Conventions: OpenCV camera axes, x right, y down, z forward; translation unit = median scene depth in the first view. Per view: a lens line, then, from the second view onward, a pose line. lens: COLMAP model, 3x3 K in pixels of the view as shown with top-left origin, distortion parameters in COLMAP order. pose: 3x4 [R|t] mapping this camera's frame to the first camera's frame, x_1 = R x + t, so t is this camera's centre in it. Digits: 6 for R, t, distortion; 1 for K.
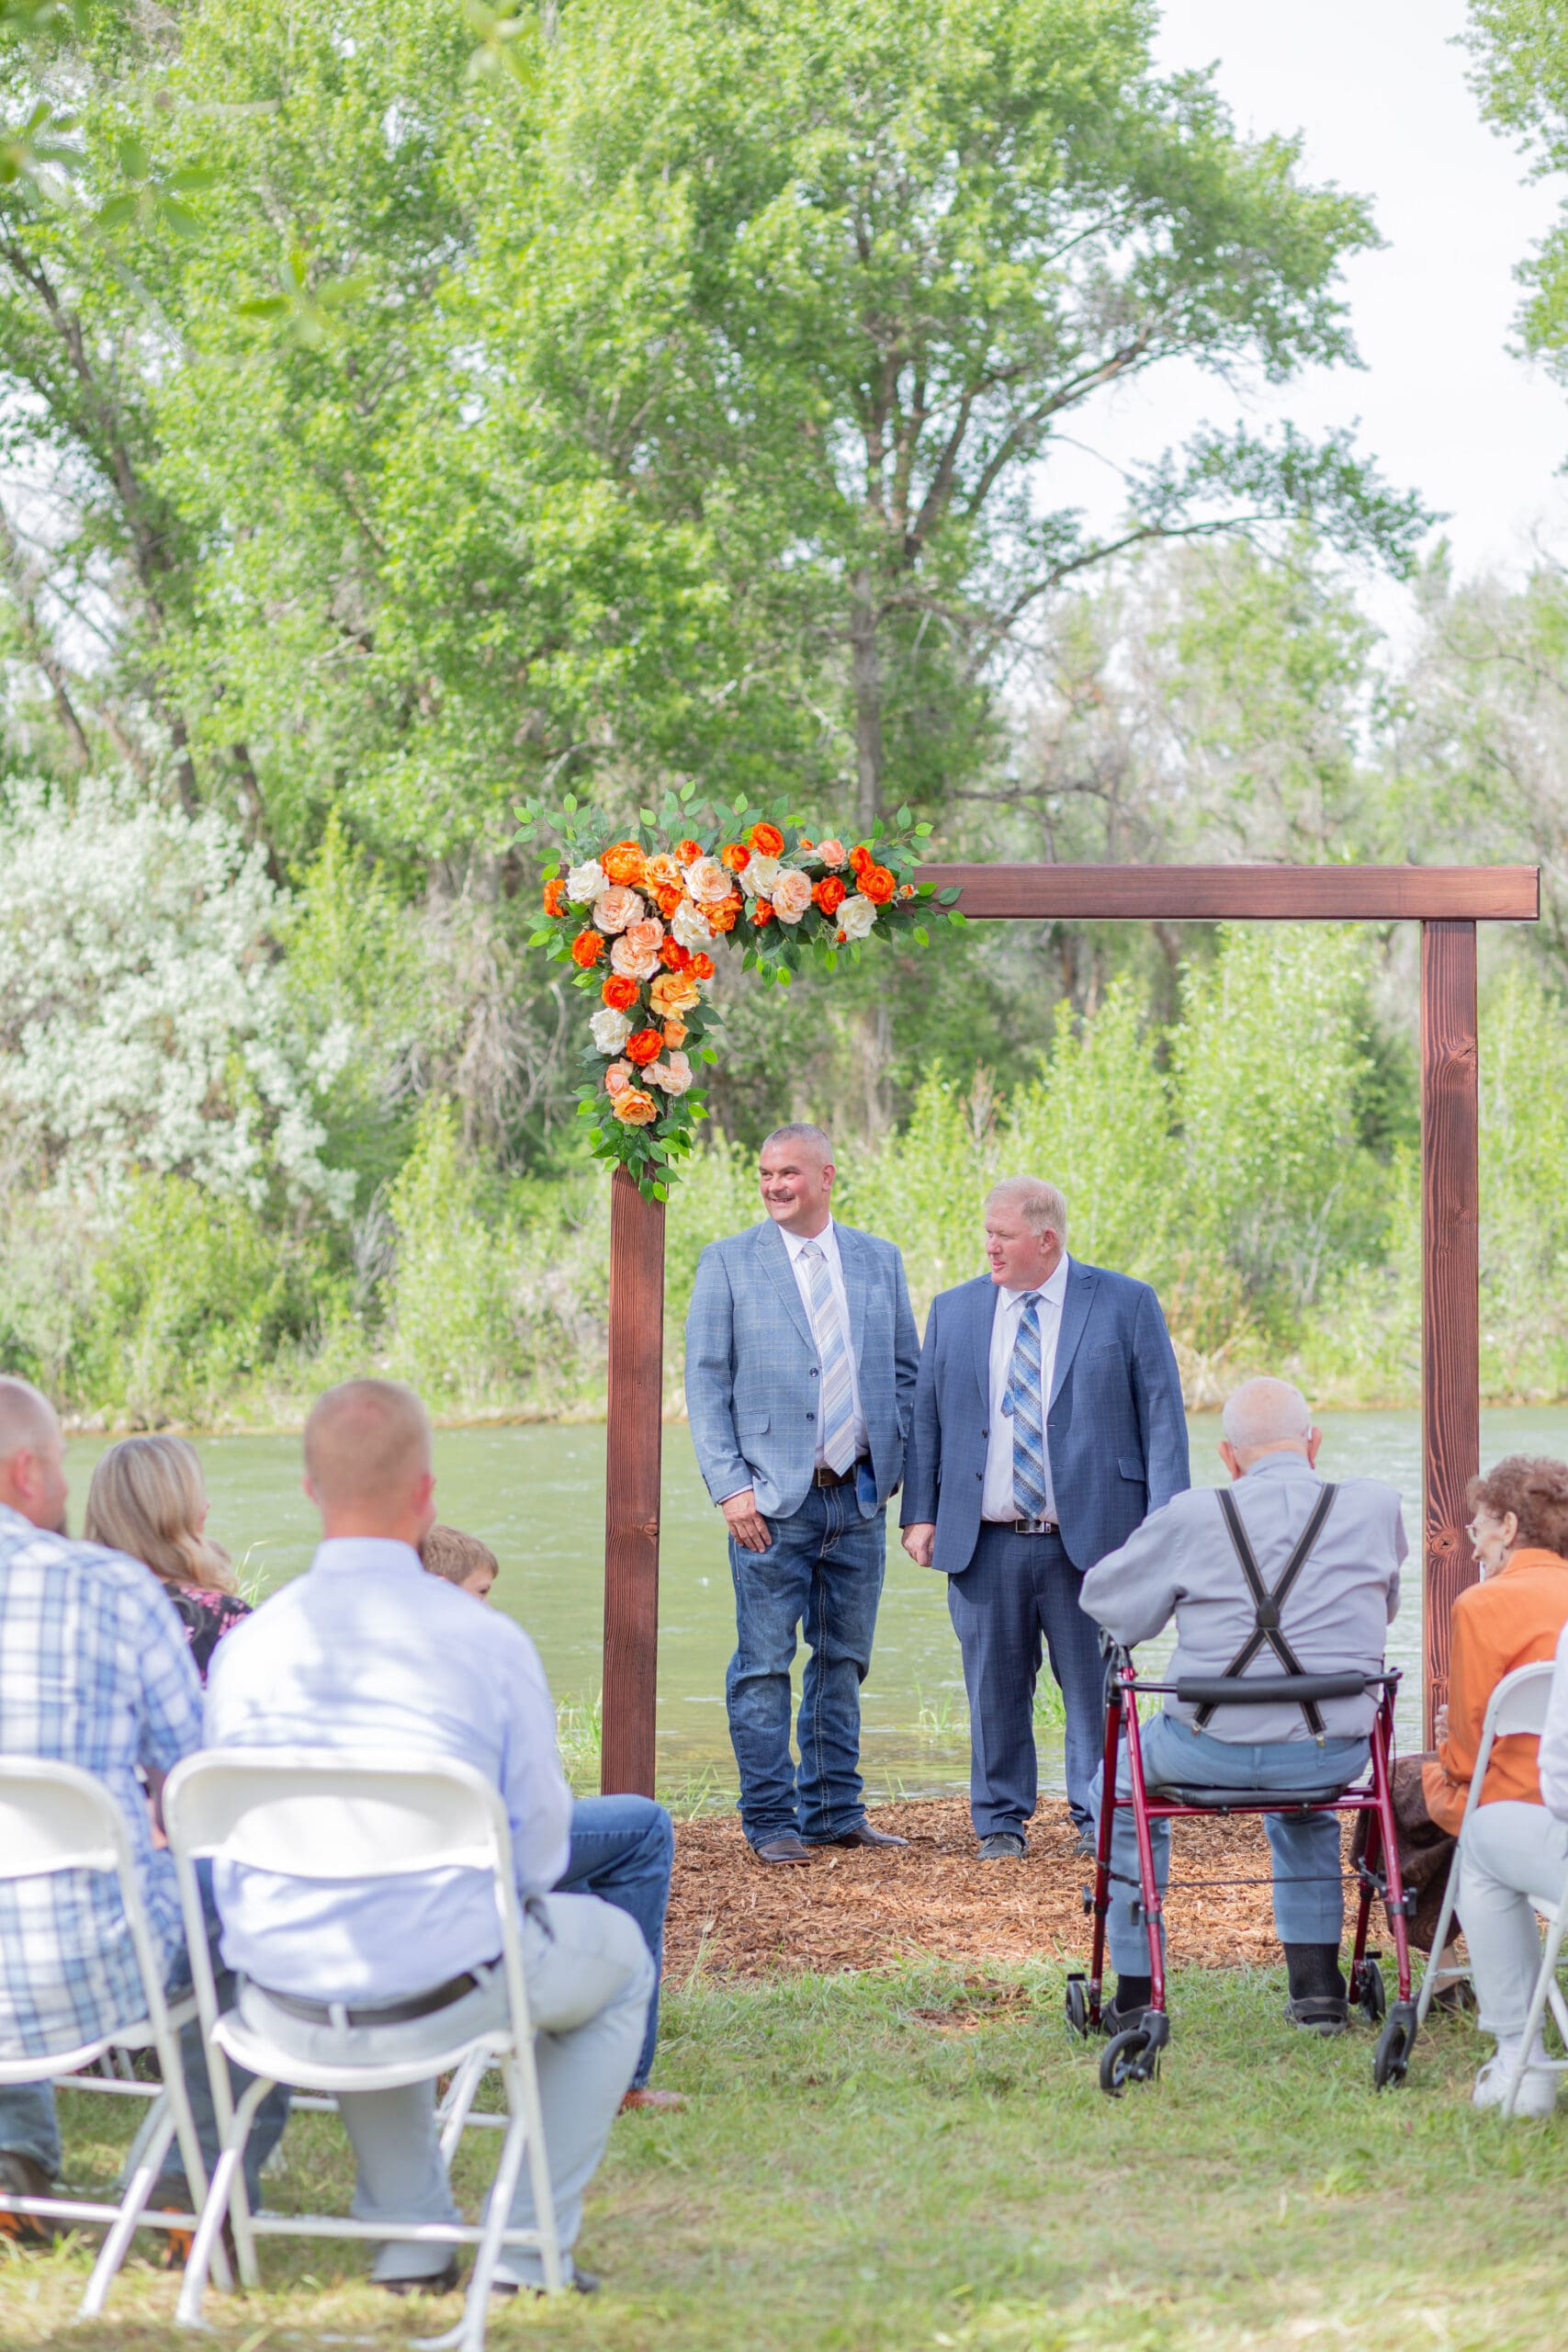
lens RADIAL K [[5543.4, 0, 784.0], [0, 5543.4, 1176.0], [0, 0, 1]] dist [-0.116611, -0.817134]
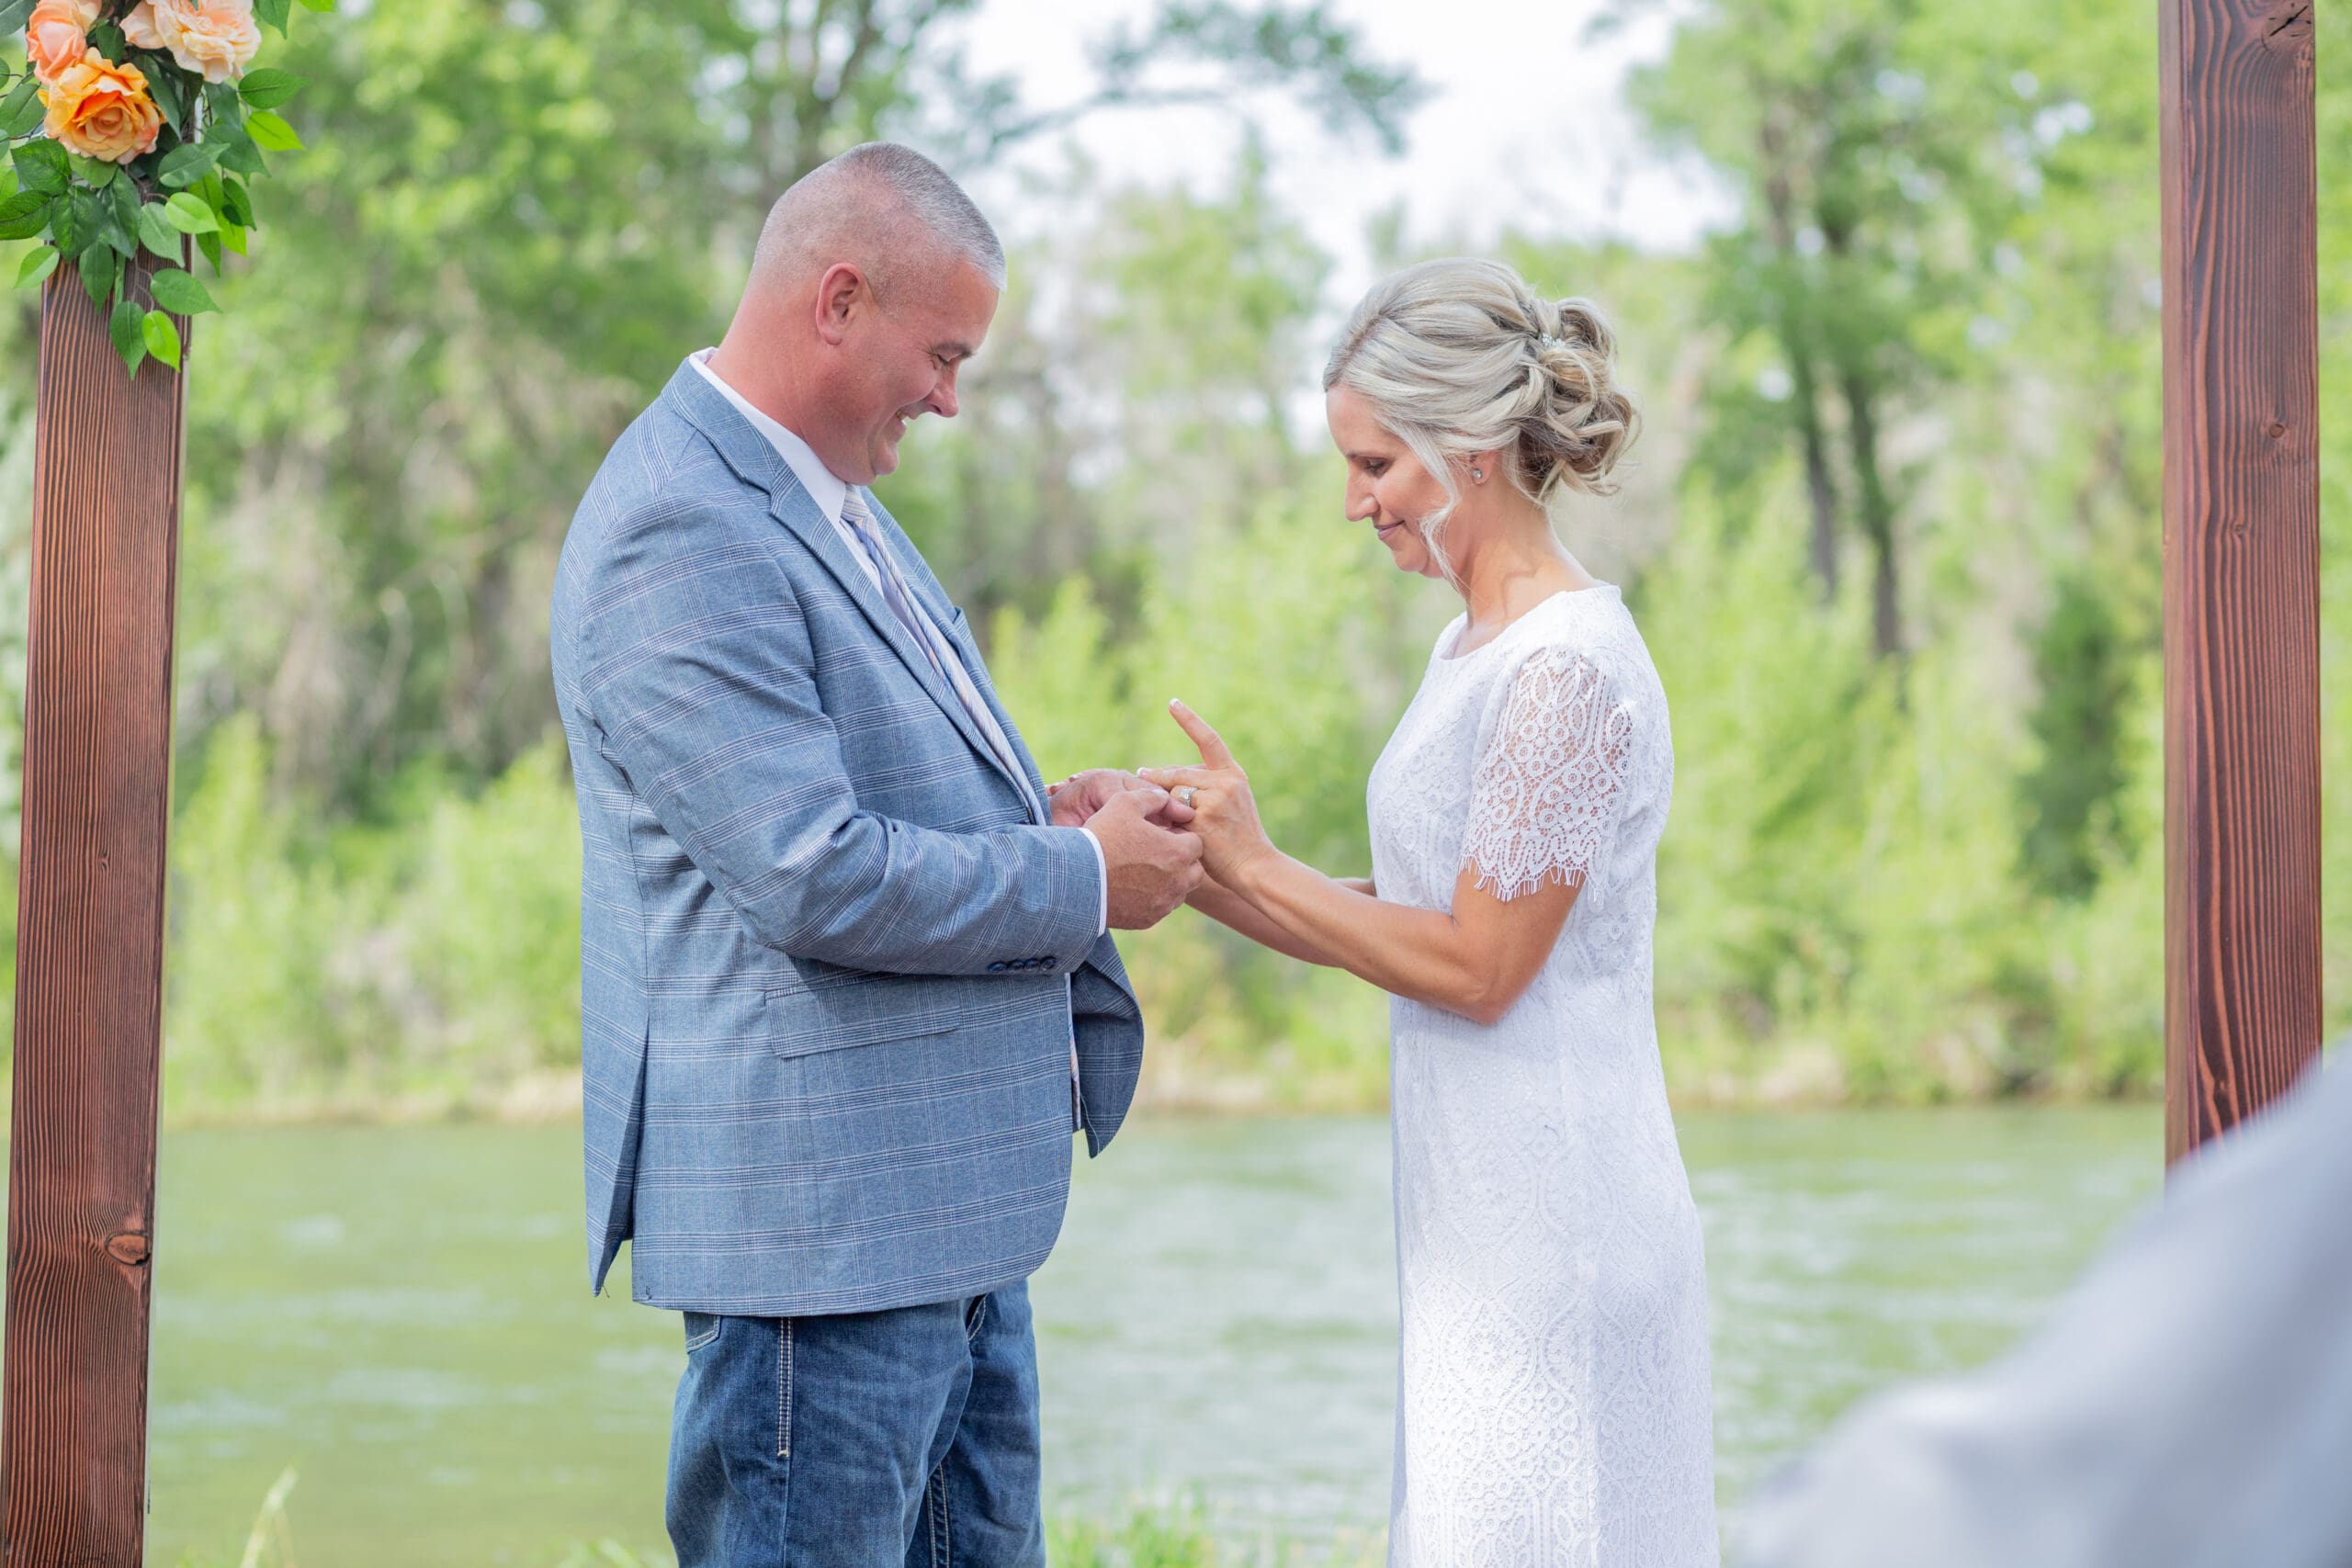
lens RADIAL K [[5672.9, 0, 1259.5], [0, 5672.9, 782.5], [0, 0, 1]] dist [-0.151448, -0.417736]
pose [[0.994782, 0.013419, 0.101138, 0.003161], [-0.011425, 0.999729, -0.020272, 0.009695], [-0.101383, 0.019011, 0.994666, 0.151942]]
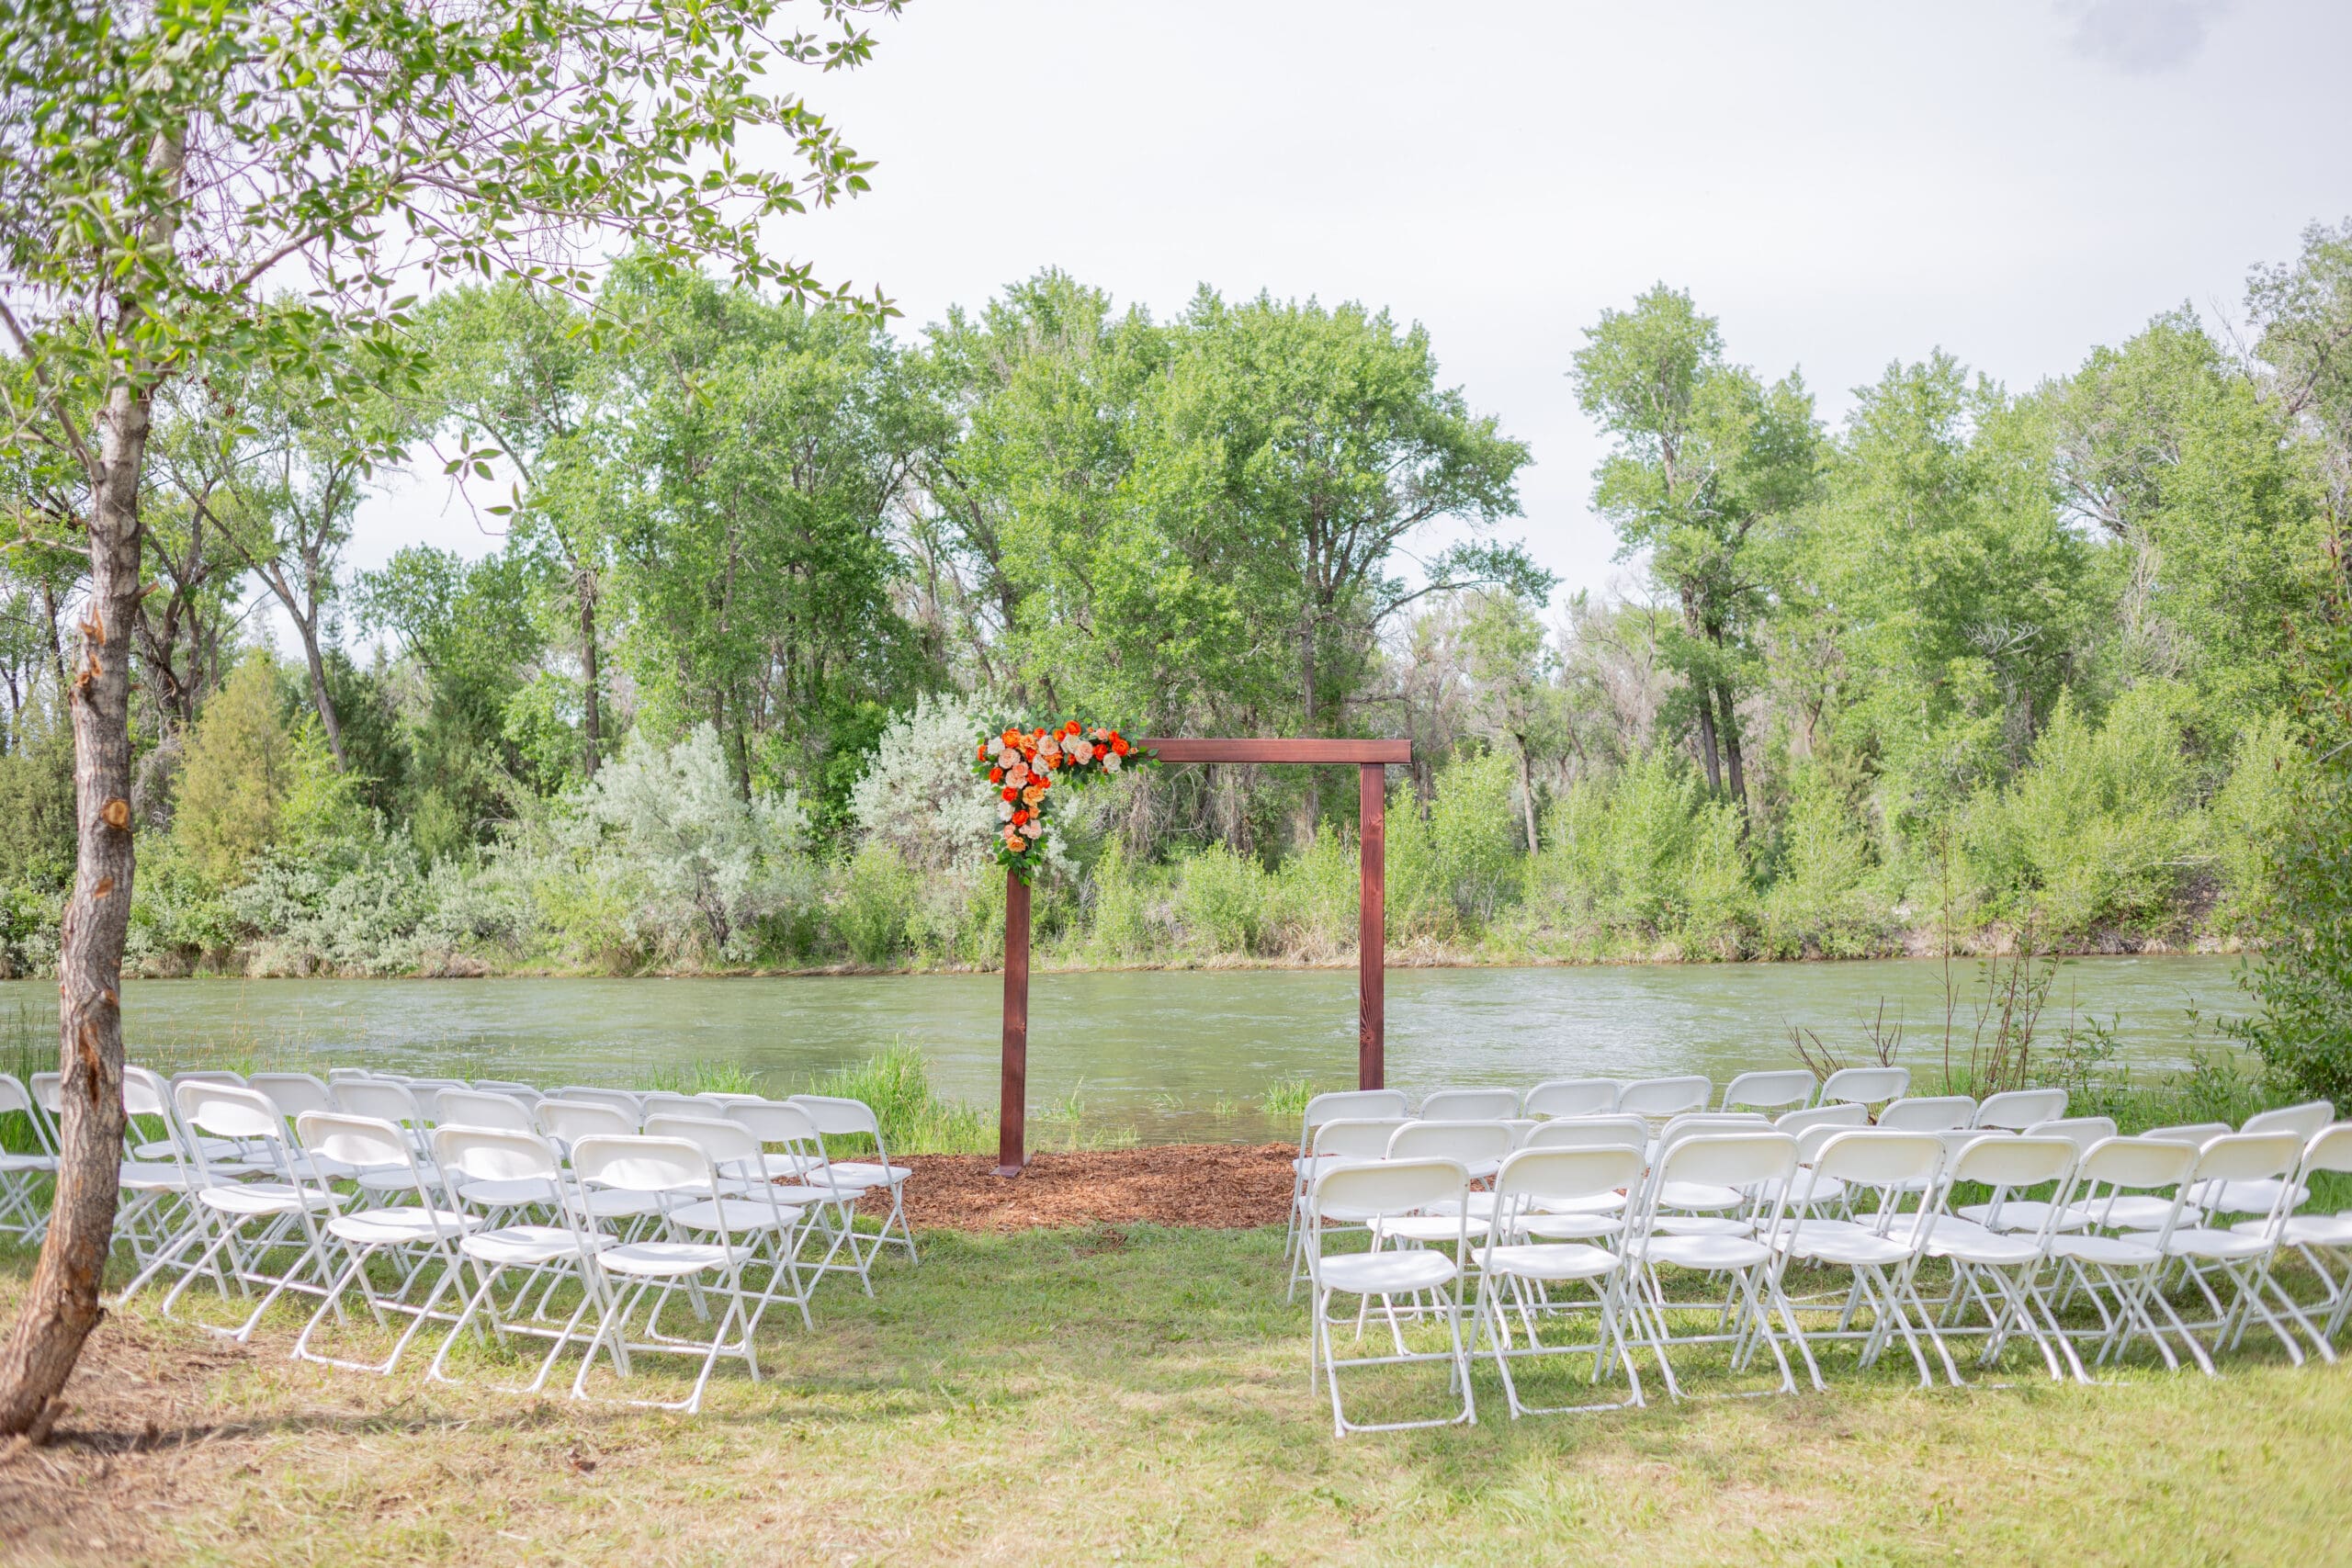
lens RADIAL K [[2363.2, 0, 1177.5], [0, 2363.2, 751.4], [0, 0, 1]] dist [-0.085392, 0.006522]
pose [[0.998090, 0.001643, -0.061758, 0.024702], [-0.004486, 0.998935, -0.045917, -0.001498], [0.061617, 0.046106, 0.997034, 0.006078]]
